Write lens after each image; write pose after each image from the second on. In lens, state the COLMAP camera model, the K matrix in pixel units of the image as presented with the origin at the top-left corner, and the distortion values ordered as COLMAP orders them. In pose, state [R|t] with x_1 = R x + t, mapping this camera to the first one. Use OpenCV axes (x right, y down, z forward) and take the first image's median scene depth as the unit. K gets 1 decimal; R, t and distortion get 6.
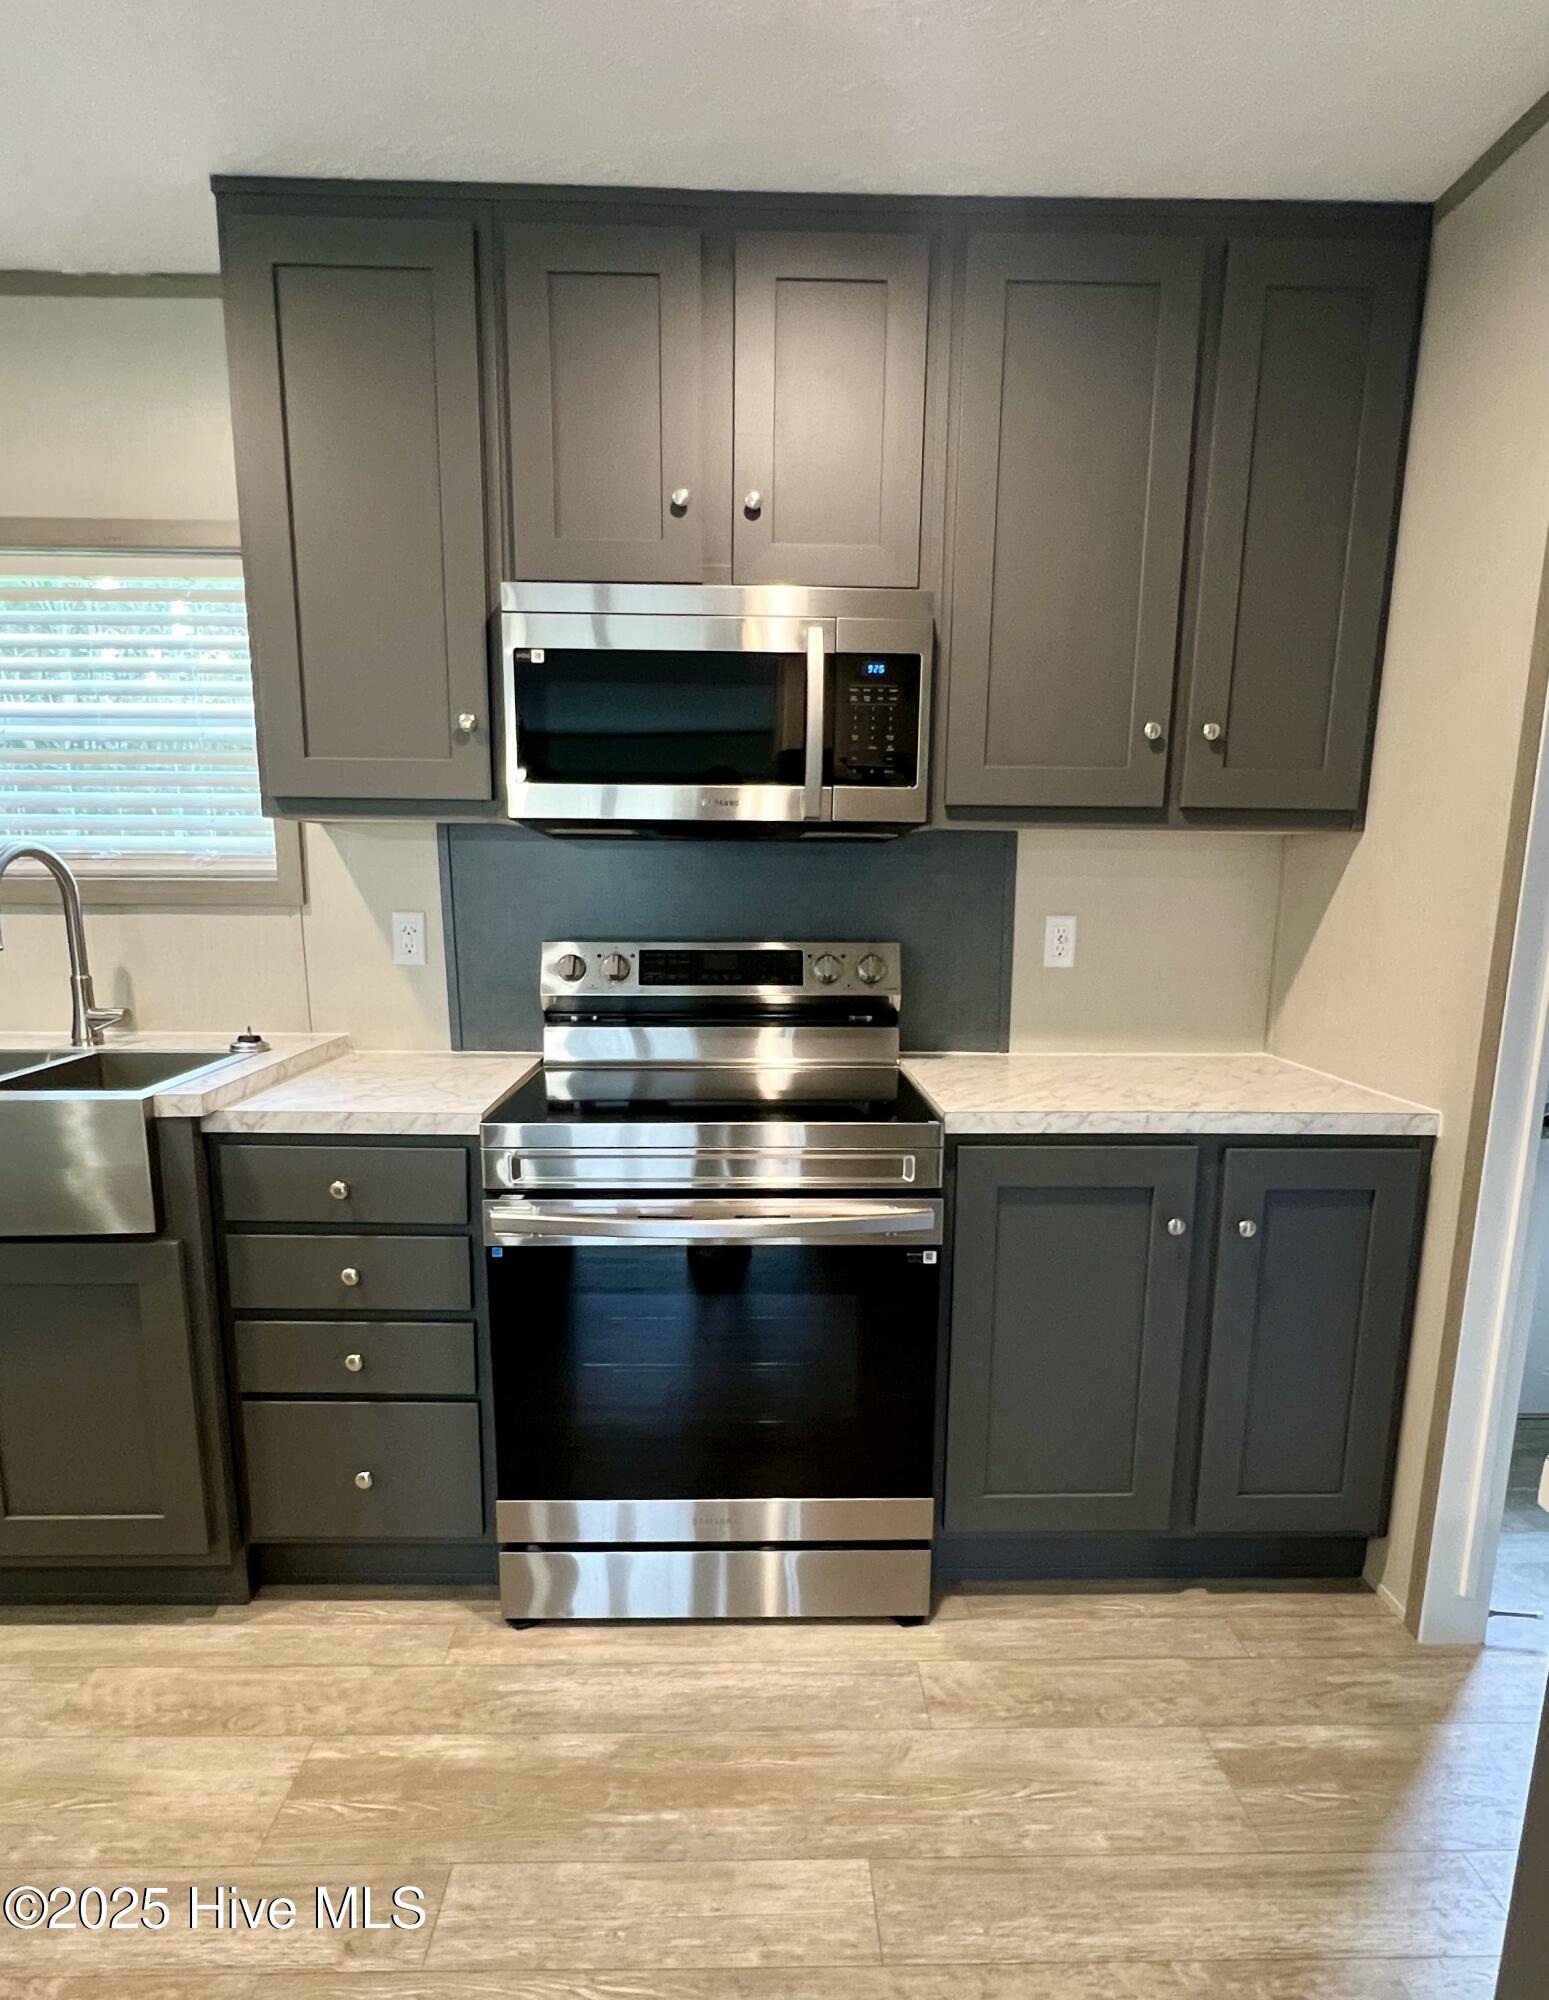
lens RADIAL K [[1094.2, 0, 764.5], [0, 1094.2, 1083.4], [0, 0, 1]] dist [-0.001286, -0.000018]
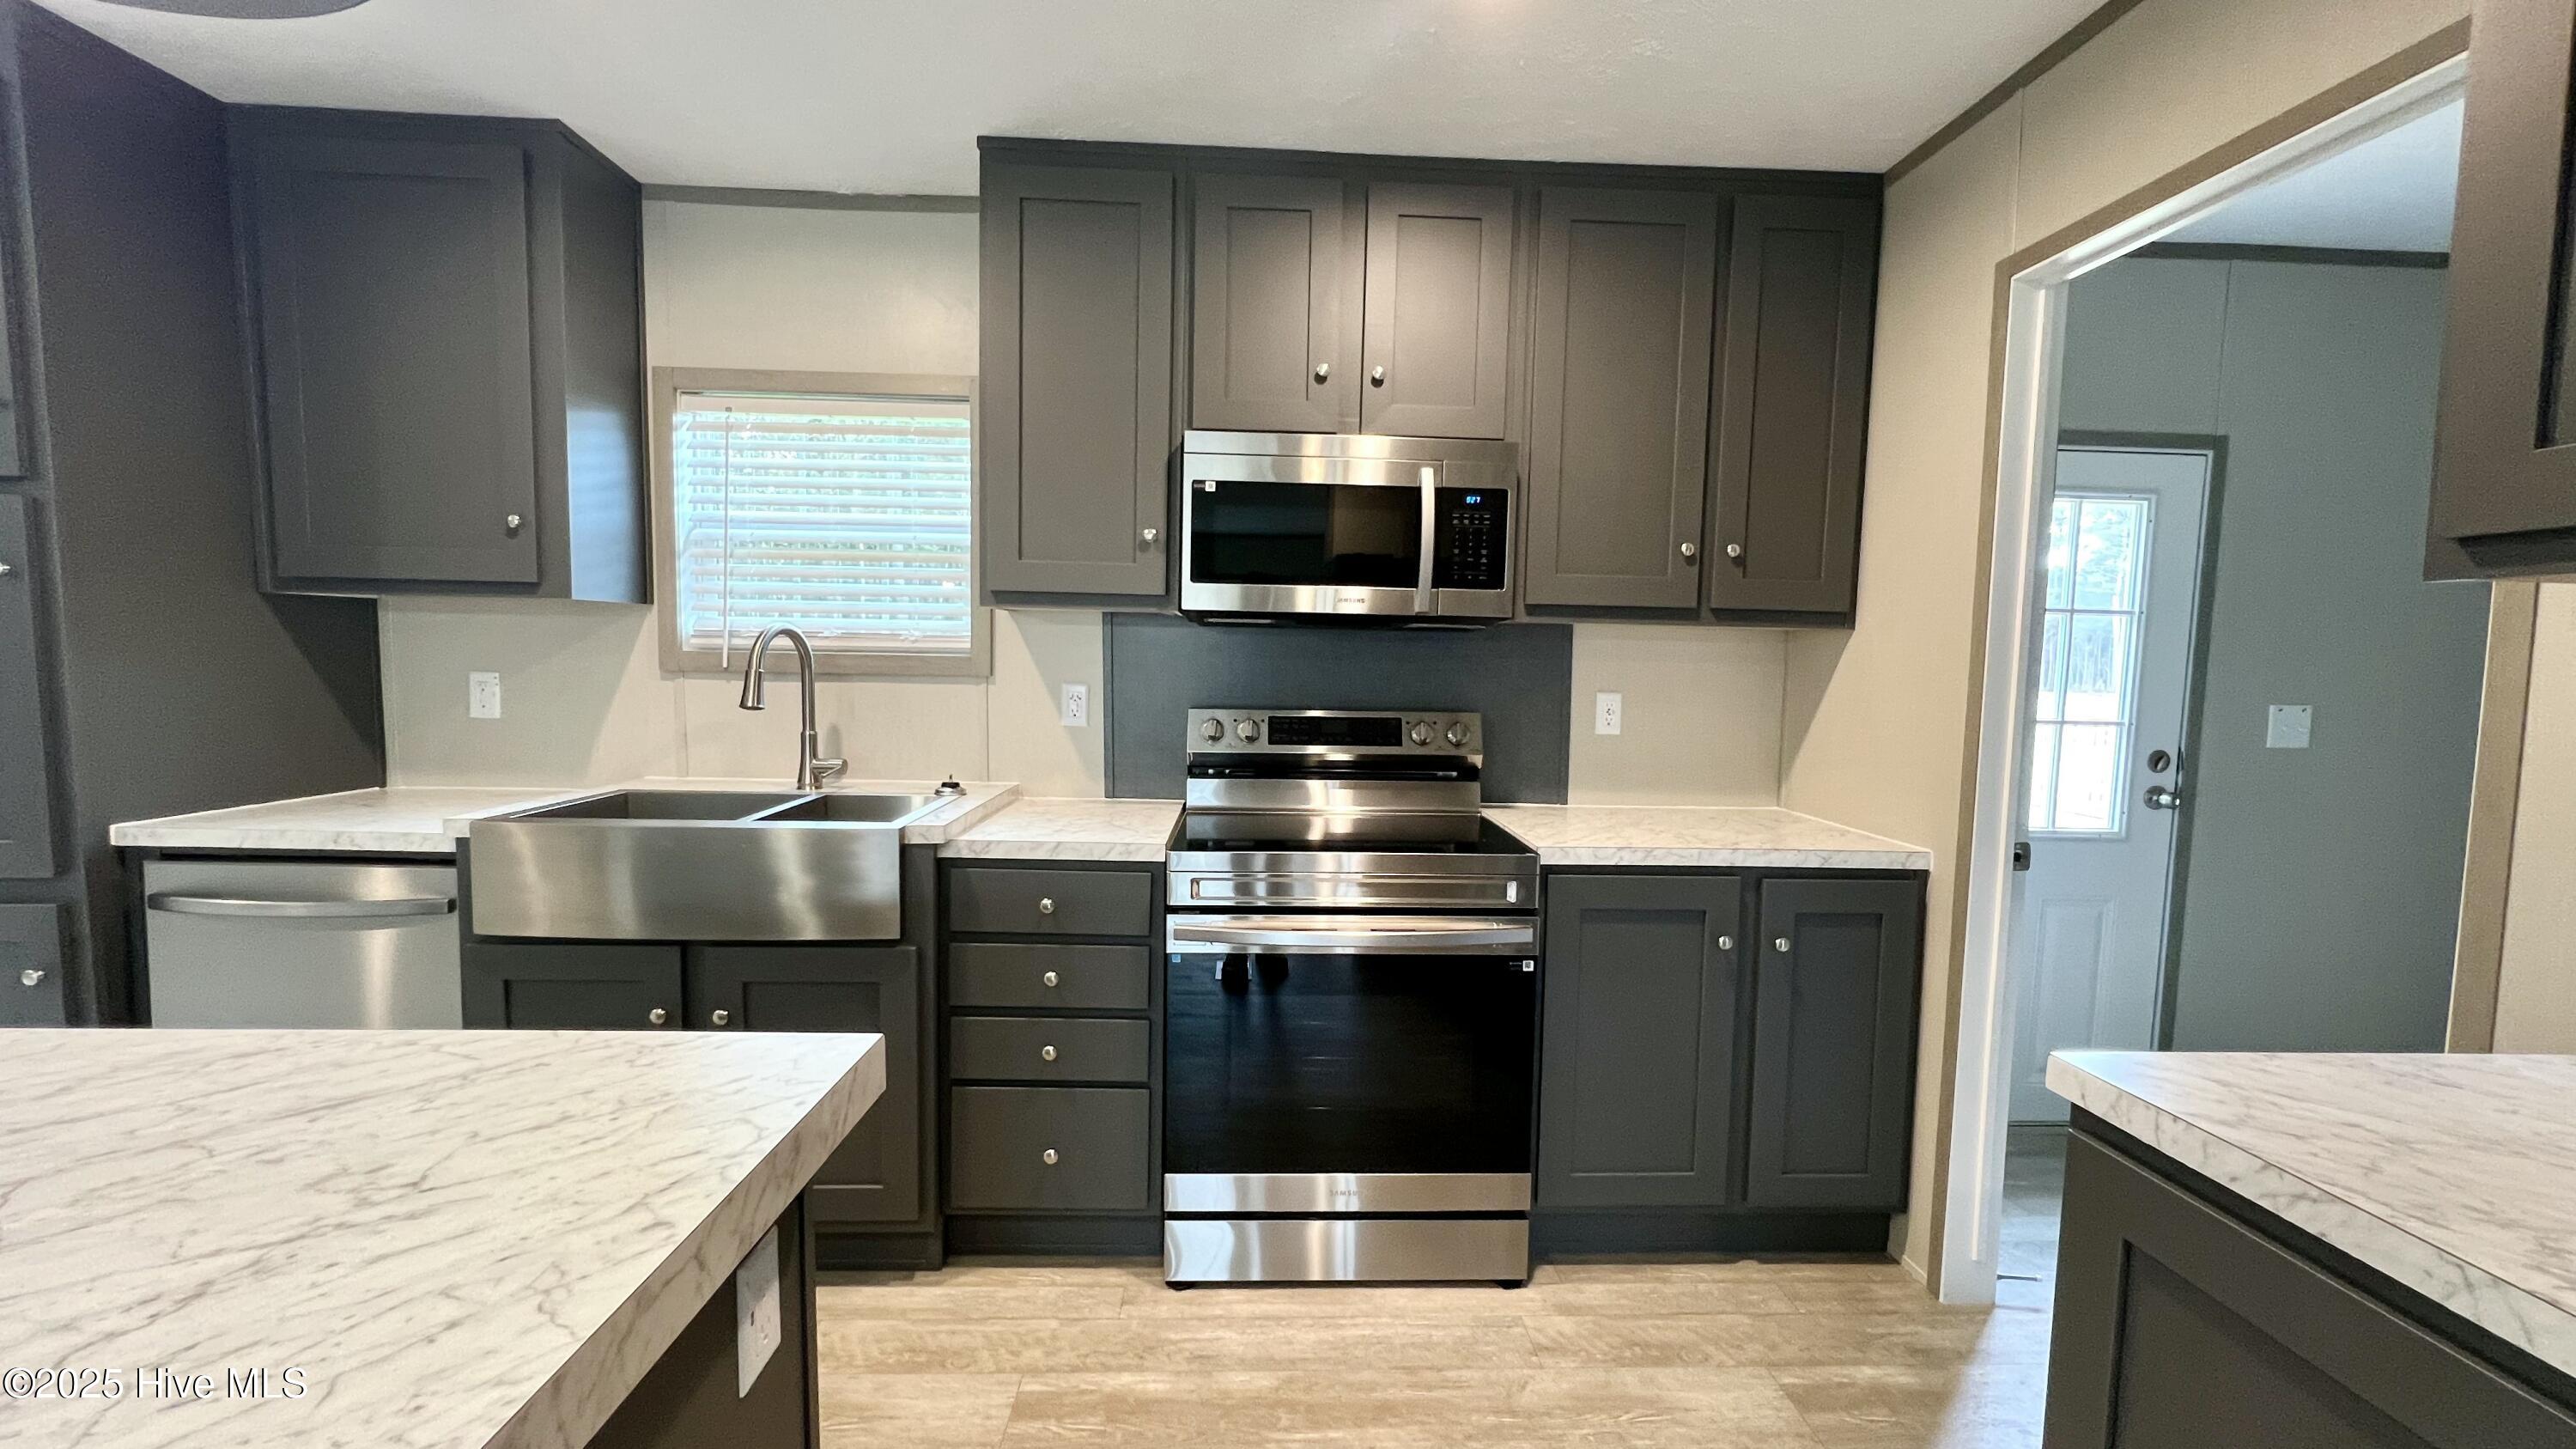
lens RADIAL K [[1018.7, 0, 1289.6], [0, 1018.7, 731.9], [0, 0, 1]] dist [-0.002386, -0.000410]
pose [[0.999771, 0.011437, 0.018089, -0.132619], [-0.009275, 0.993273, -0.115423, 0.031096], [-0.019287, 0.115229, 0.993152, -0.150495]]
